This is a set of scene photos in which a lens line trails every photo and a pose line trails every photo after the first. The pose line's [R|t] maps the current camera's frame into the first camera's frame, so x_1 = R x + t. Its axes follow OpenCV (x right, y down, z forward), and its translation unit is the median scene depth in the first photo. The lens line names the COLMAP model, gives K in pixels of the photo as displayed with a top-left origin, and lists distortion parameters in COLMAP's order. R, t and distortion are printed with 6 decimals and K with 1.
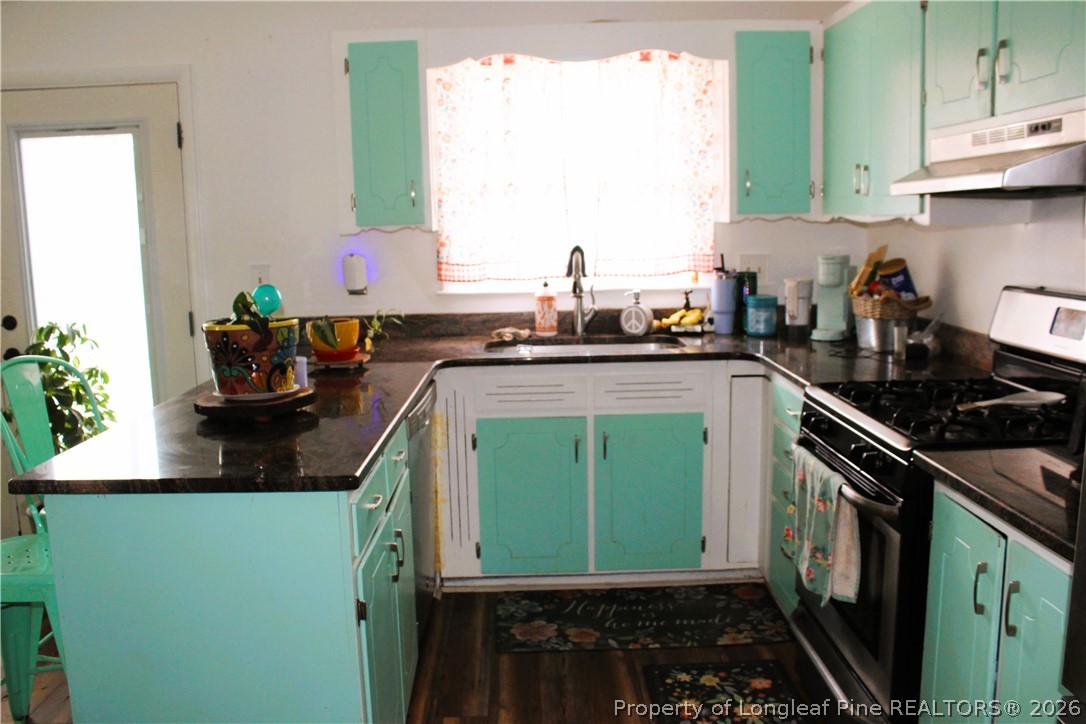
lens RADIAL K [[921.0, 0, 543.0], [0, 921.0, 362.0], [0, 0, 1]] dist [-0.149778, 0.106378]
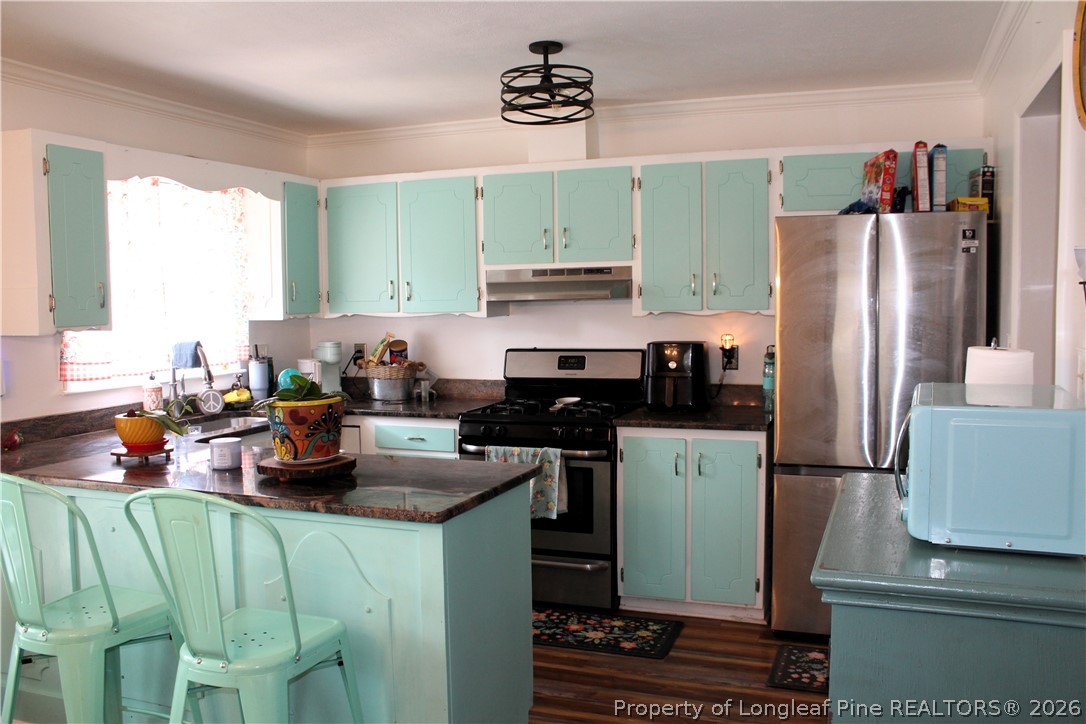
lens RADIAL K [[921.0, 0, 543.0], [0, 921.0, 362.0], [0, 0, 1]] dist [-0.149778, 0.106378]
pose [[0.374749, -0.048757, 0.925843, -0.843464], [0.149149, 0.988780, -0.008299, -0.022253], [-0.915051, 0.141199, 0.377816, 0.141163]]
